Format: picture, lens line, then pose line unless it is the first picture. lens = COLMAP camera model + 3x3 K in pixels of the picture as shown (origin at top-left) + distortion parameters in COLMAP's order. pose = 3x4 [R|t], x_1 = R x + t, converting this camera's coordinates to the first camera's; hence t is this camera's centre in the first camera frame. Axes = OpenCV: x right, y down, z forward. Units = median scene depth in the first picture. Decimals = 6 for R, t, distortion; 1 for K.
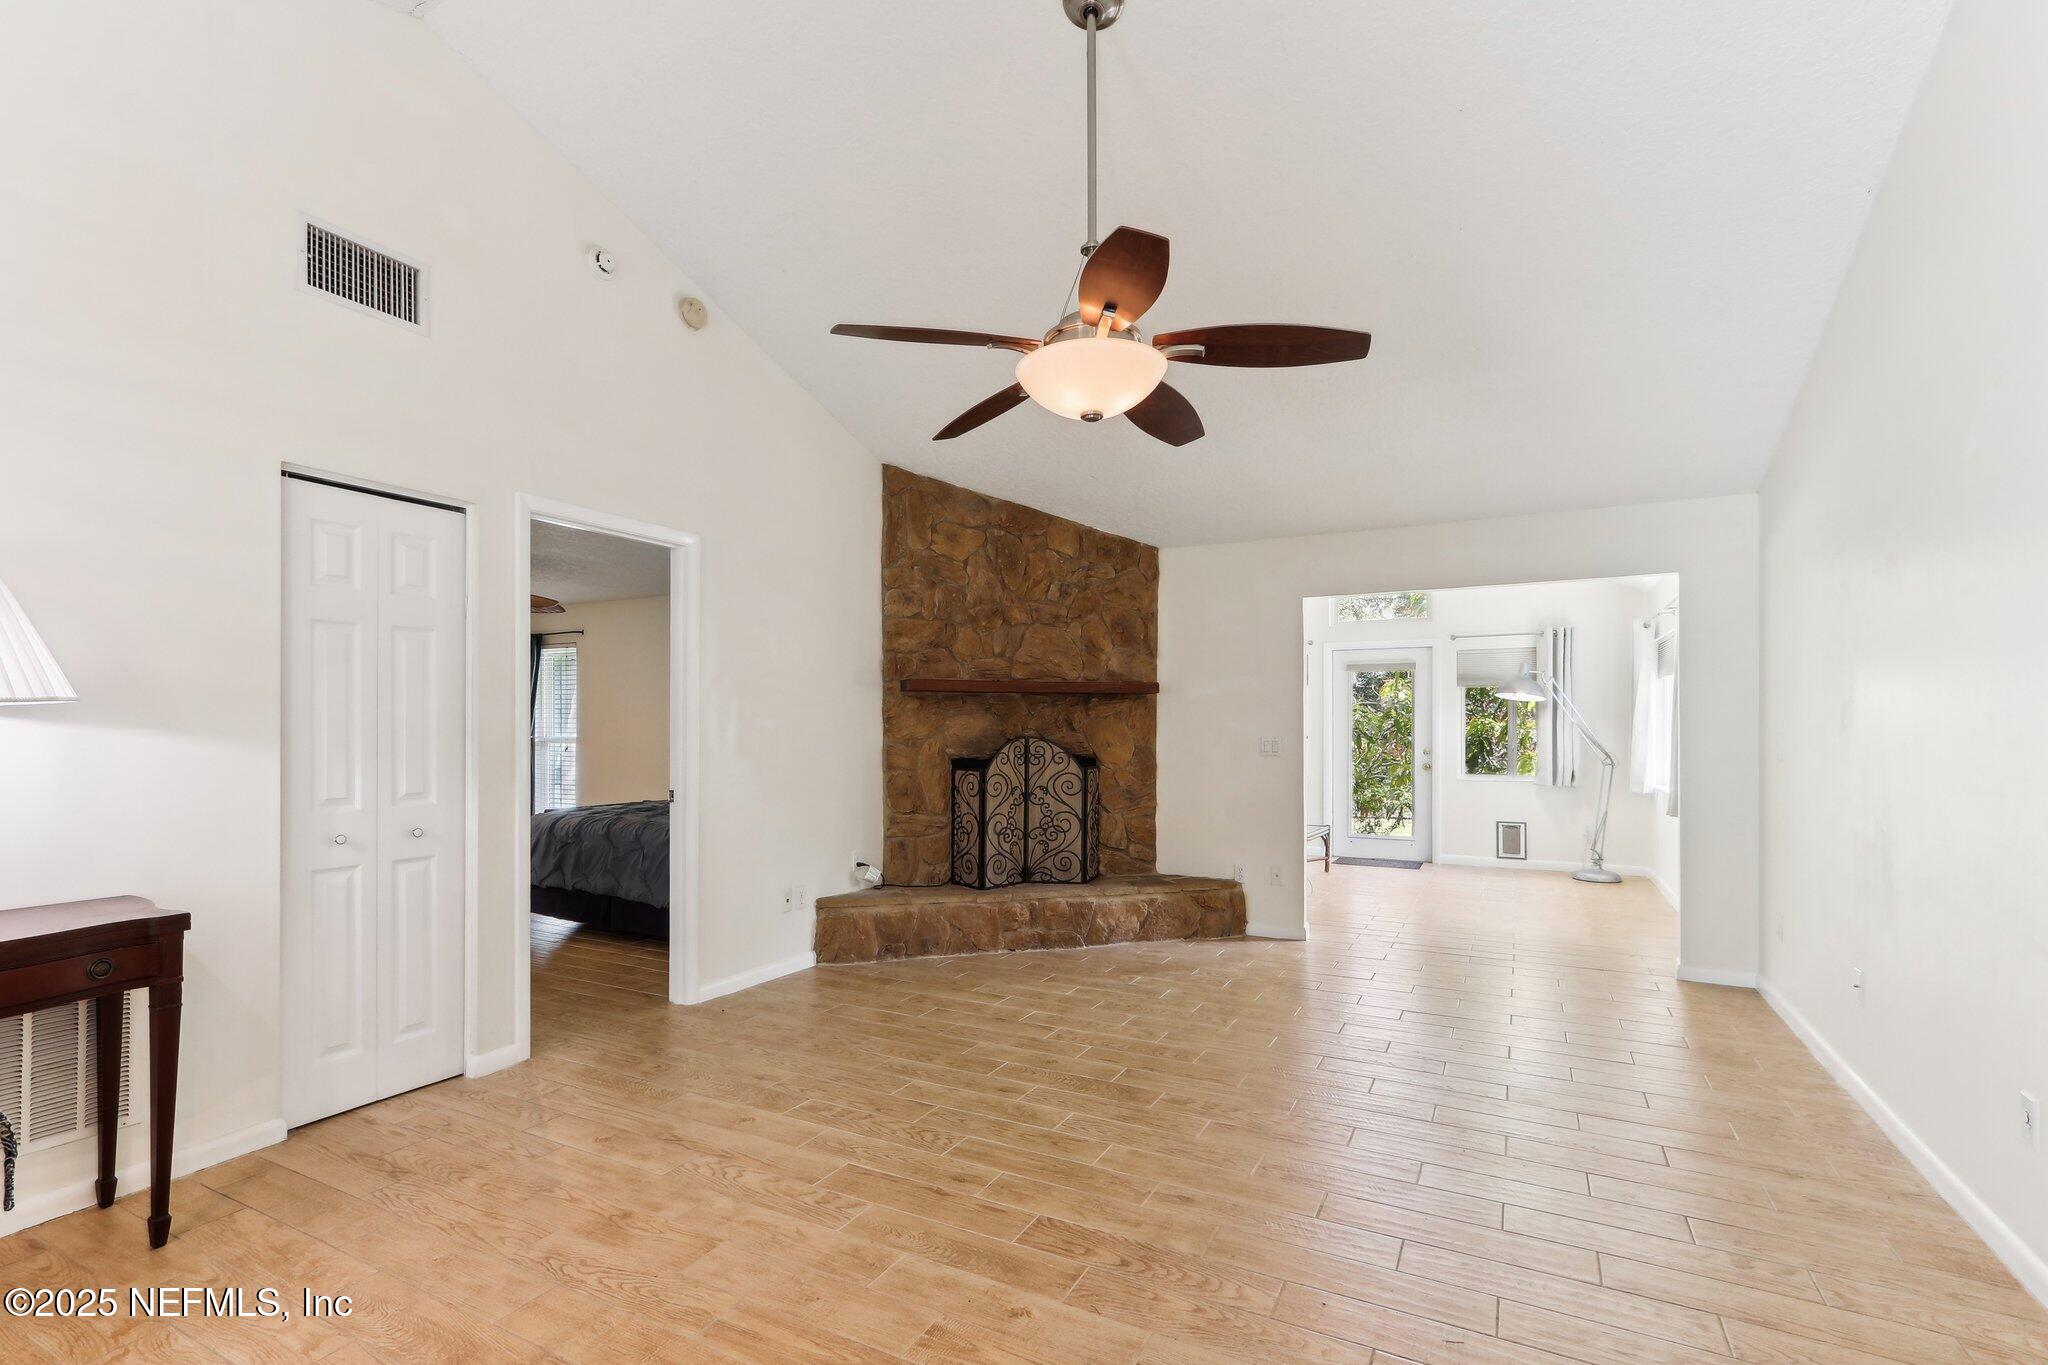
lens RADIAL K [[949.1, 0, 982.8], [0, 949.1, 732.2], [0, 0, 1]] dist [-0.003438, -0.000278]
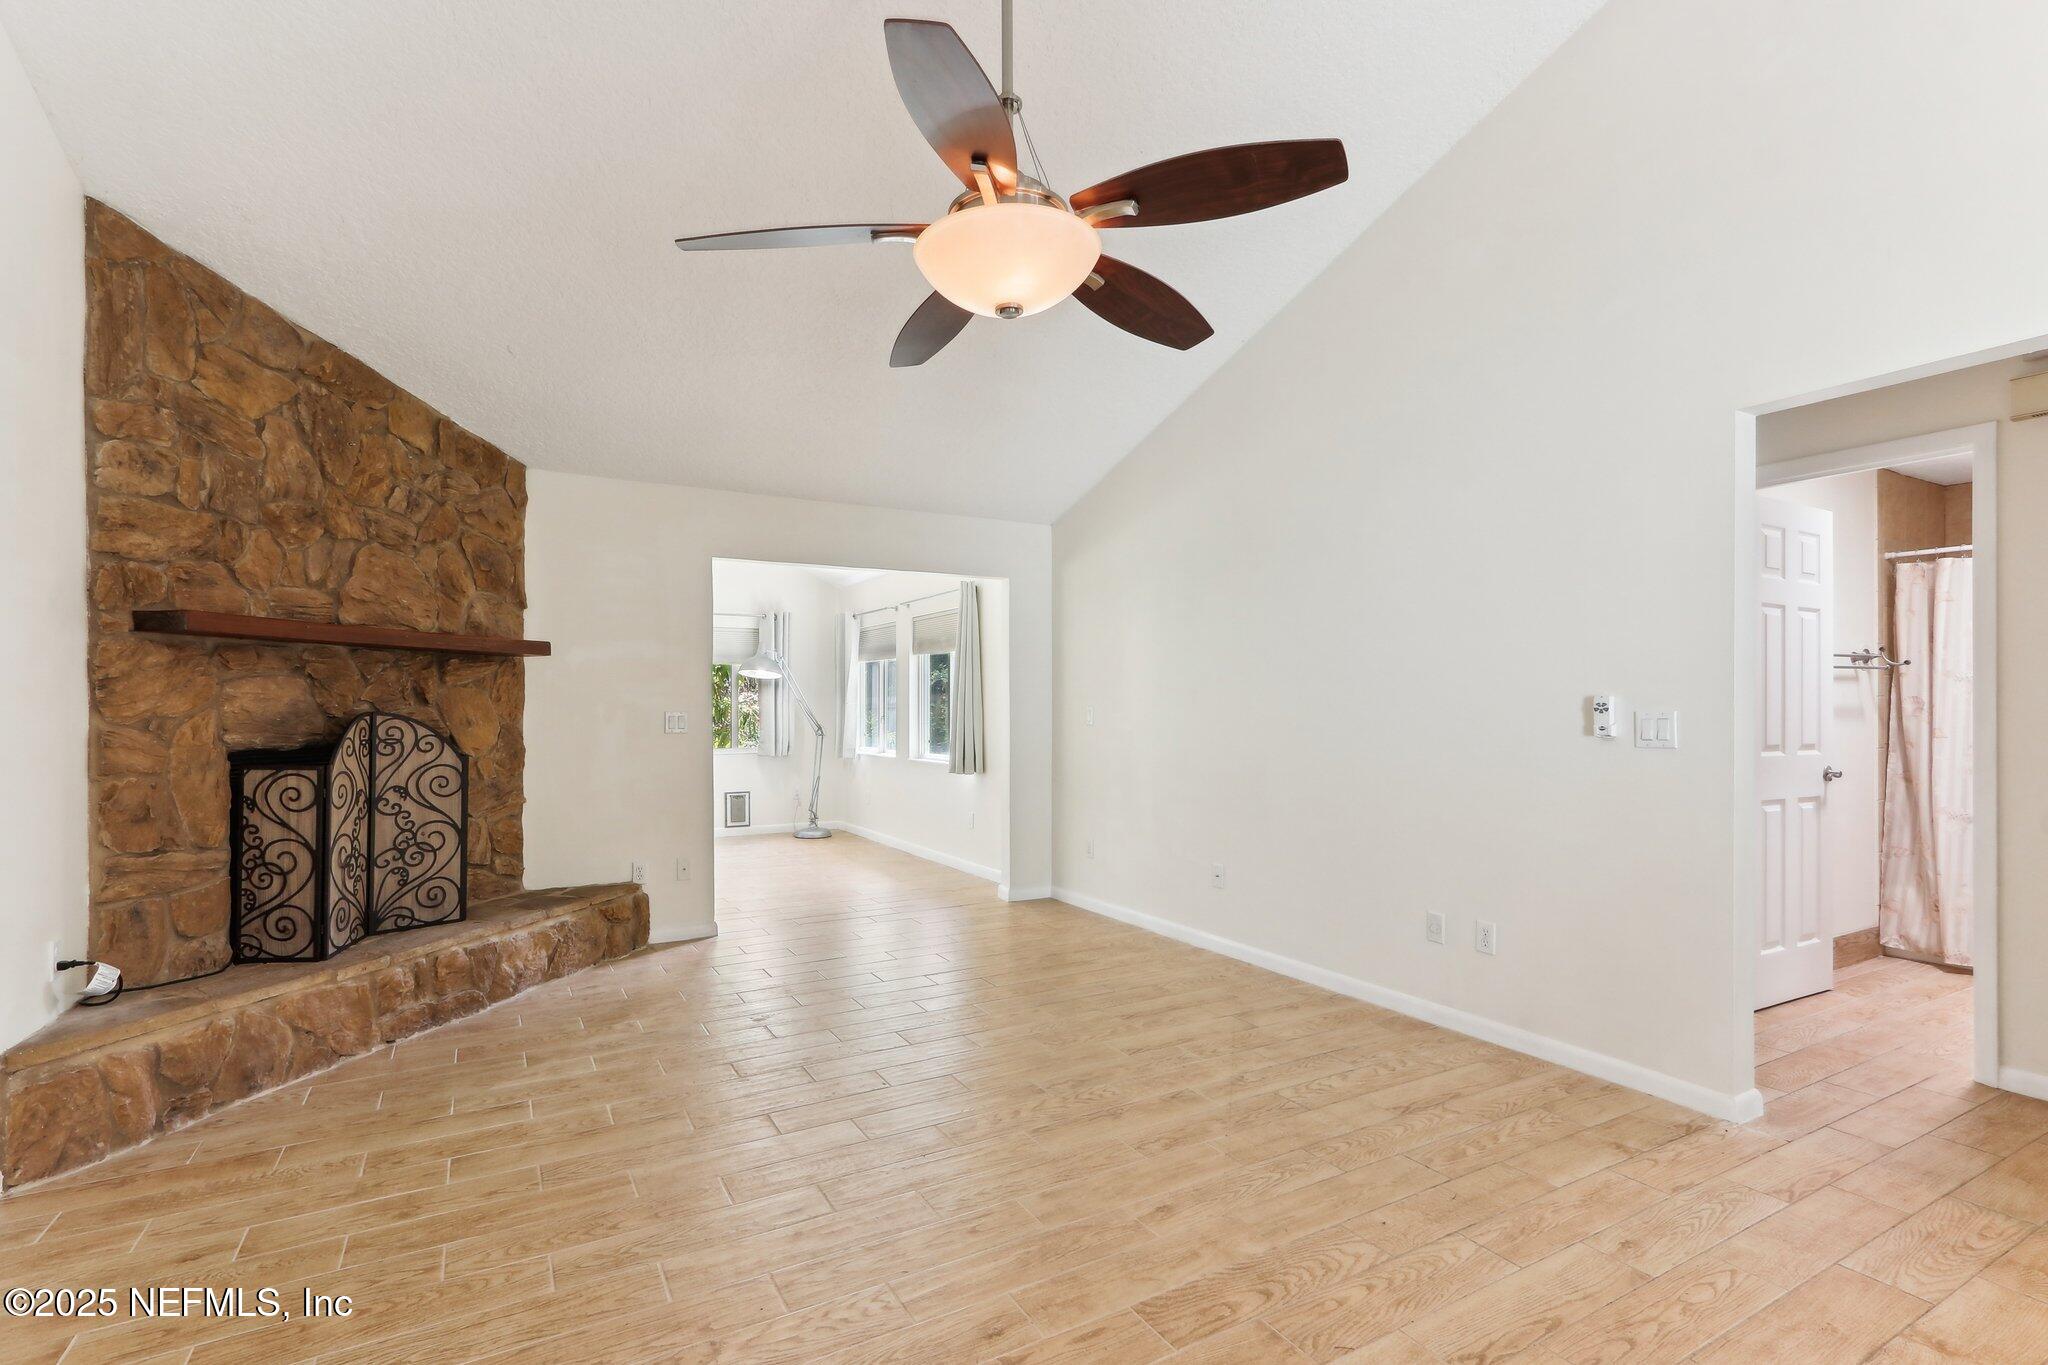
lens RADIAL K [[949.6, 0, 1003.0], [0, 949.6, 706.7], [0, 0, 1]] dist [0.002064, 0.000800]
pose [[0.523002, -0.001029, 0.852331, -0.289290], [0.003759, 0.999992, -0.001100, 0.002818], [-0.852323, 0.003779, 0.523002, 0.288170]]
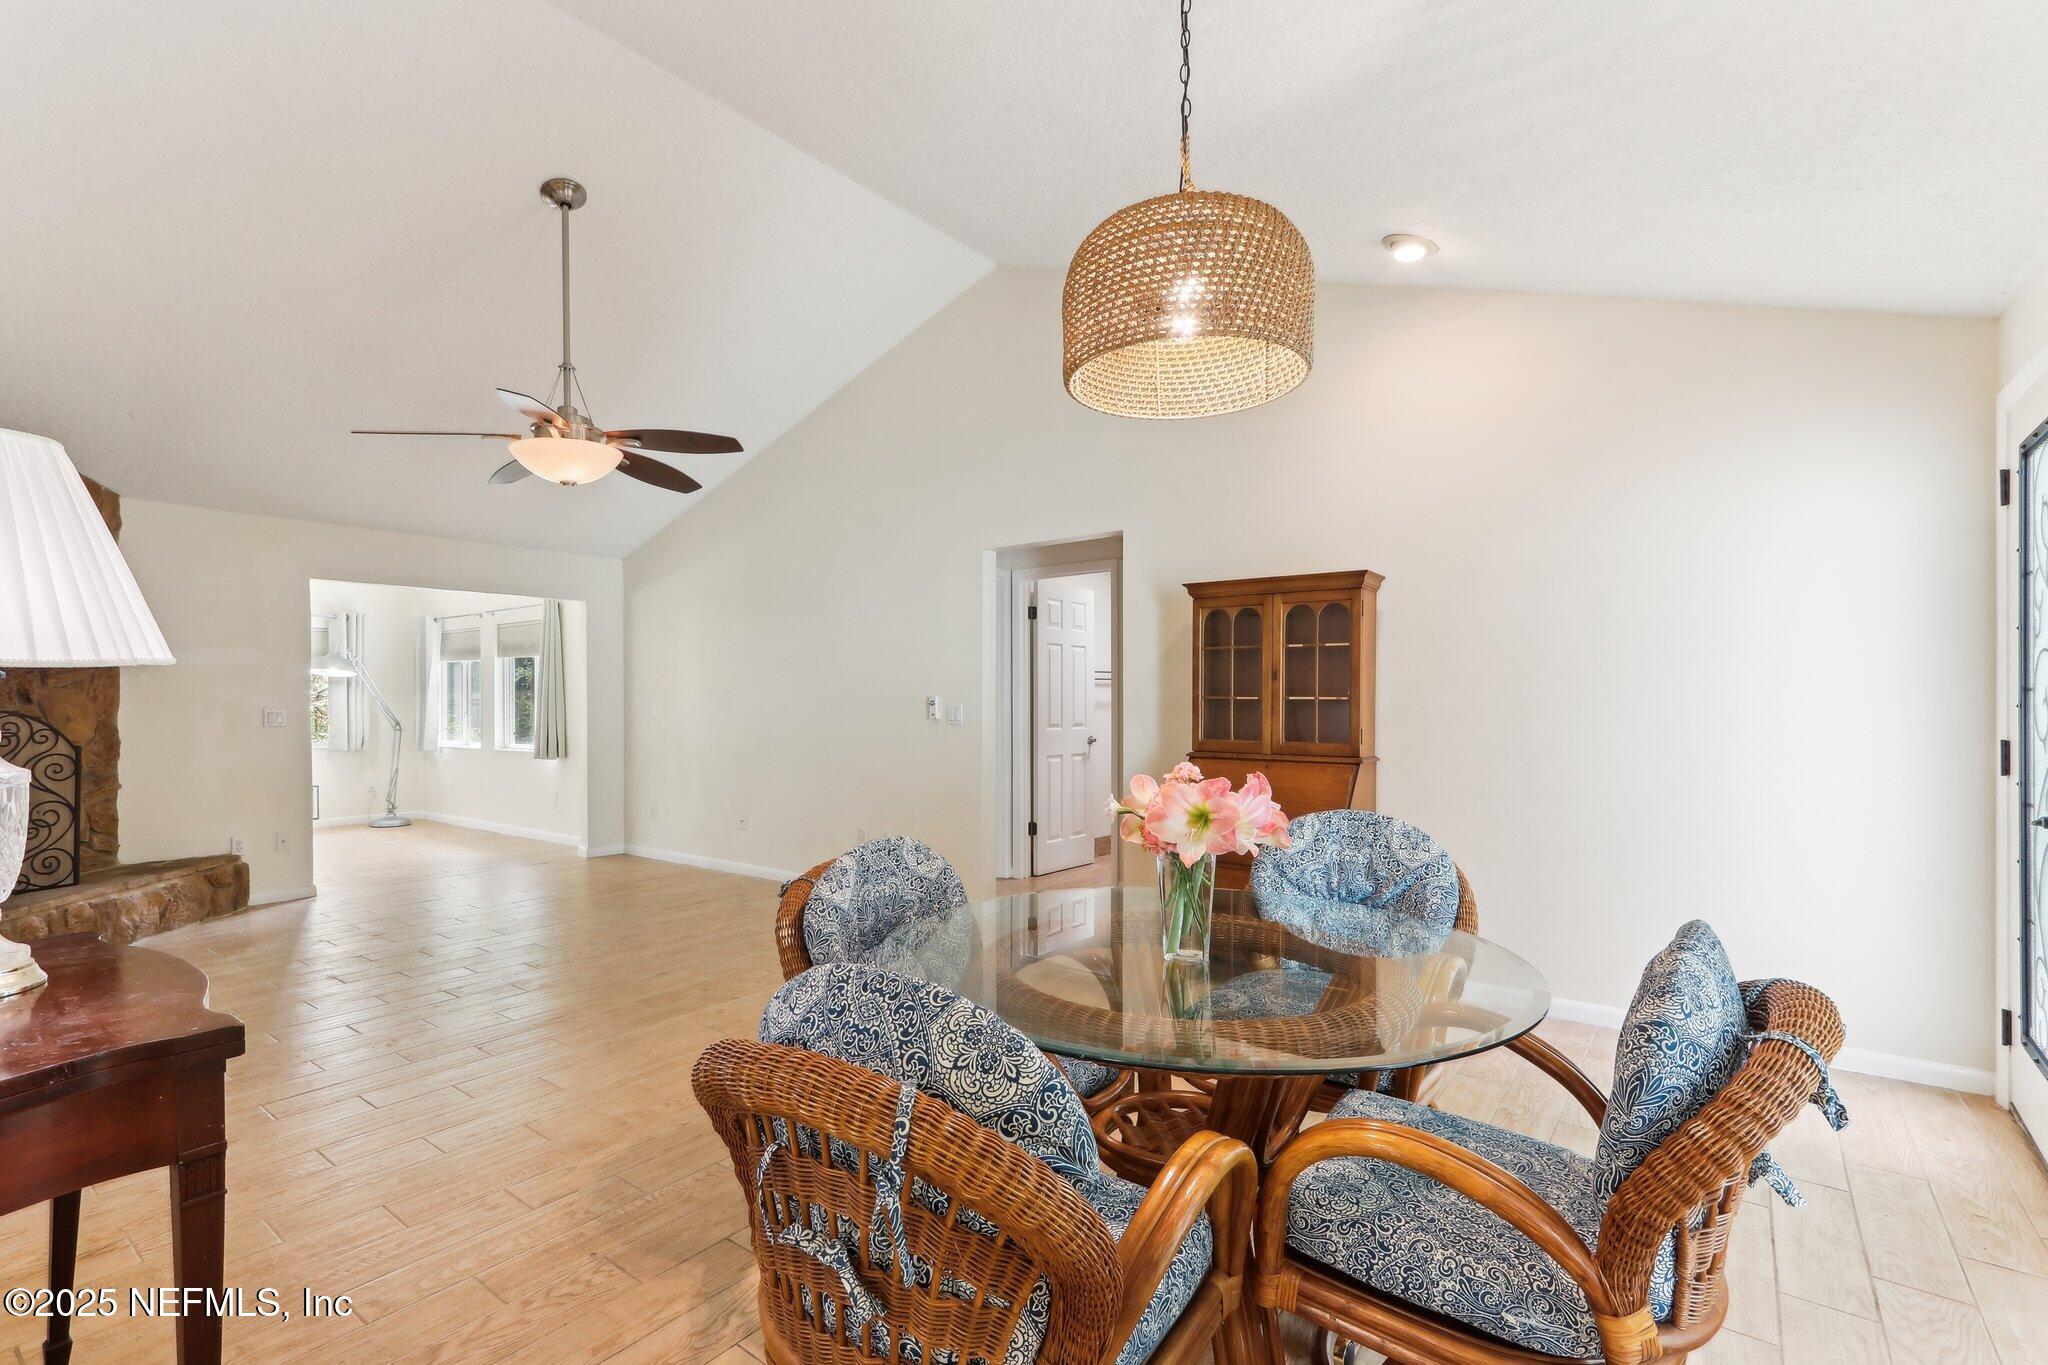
lens RADIAL K [[945.9, 0, 1014.7], [0, 945.9, 703.1], [0, 0, 1]] dist [0.000217, -0.000008]
pose [[0.137173, -0.003847, 0.990540, -0.616256], [0.006125, 0.999977, 0.003036, 0.001152], [-0.990528, 0.005651, 0.137193, 0.058797]]
